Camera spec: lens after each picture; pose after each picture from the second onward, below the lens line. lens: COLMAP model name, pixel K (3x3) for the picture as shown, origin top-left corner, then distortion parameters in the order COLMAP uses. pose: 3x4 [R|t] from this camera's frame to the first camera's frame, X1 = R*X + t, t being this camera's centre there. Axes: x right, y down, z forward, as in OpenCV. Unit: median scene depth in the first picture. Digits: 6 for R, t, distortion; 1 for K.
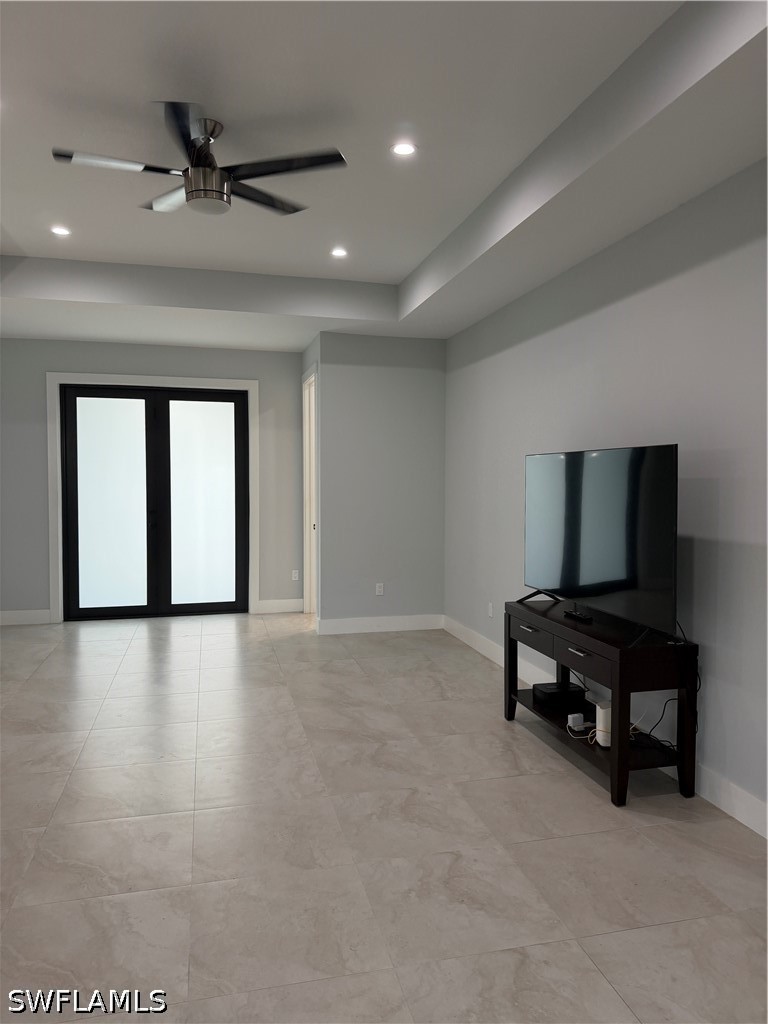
lens RADIAL K [[715.0, 0, 387.6], [0, 715.0, 505.6], [0, 0, 1]] dist [0.049616, -0.060107]
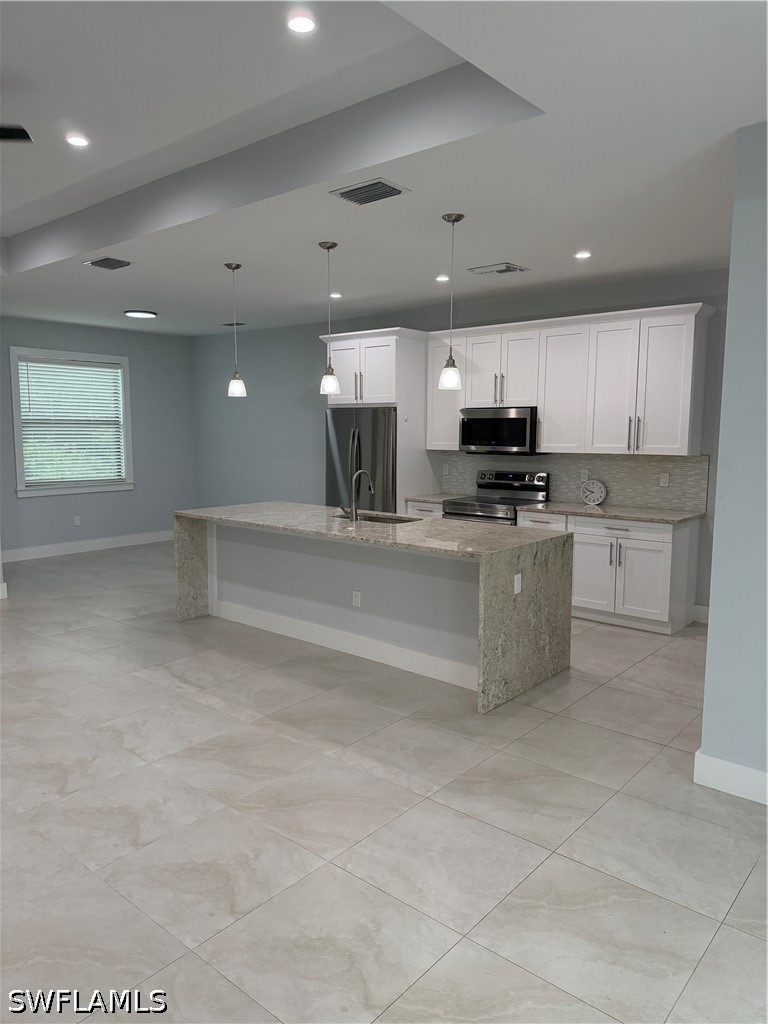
lens RADIAL K [[715.0, 0, 376.4], [0, 715.0, 511.0], [0, 0, 1]] dist [0.049616, -0.060107]
pose [[-0.819088, 0.055632, -0.570964, -0.176522], [-0.041796, 0.986854, 0.156113, -0.109014], [0.572143, 0.151735, -0.805996, 1.785638]]
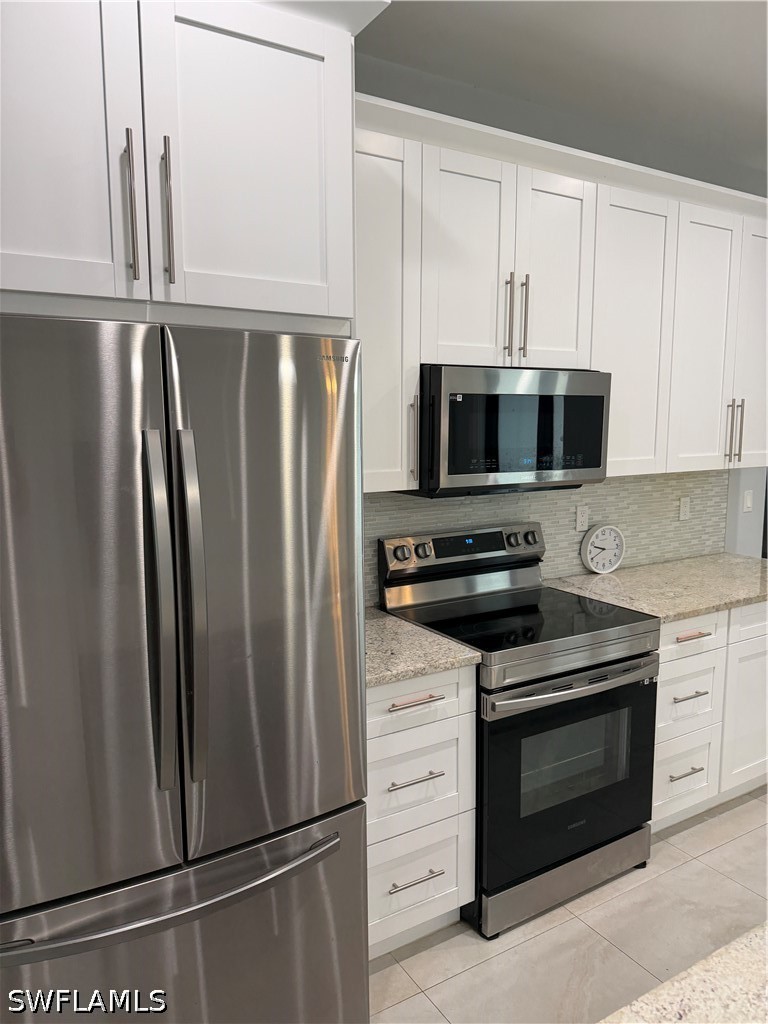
lens RADIAL K [[715.0, 0, 377.8], [0, 715.0, 513.5], [0, 0, 1]] dist [0.049616, -0.060107]
pose [[0.281577, 0.108024, -0.953439, -0.769134], [-0.044286, 0.994047, 0.099546, -0.032524], [0.958516, 0.014194, 0.284685, 0.350075]]
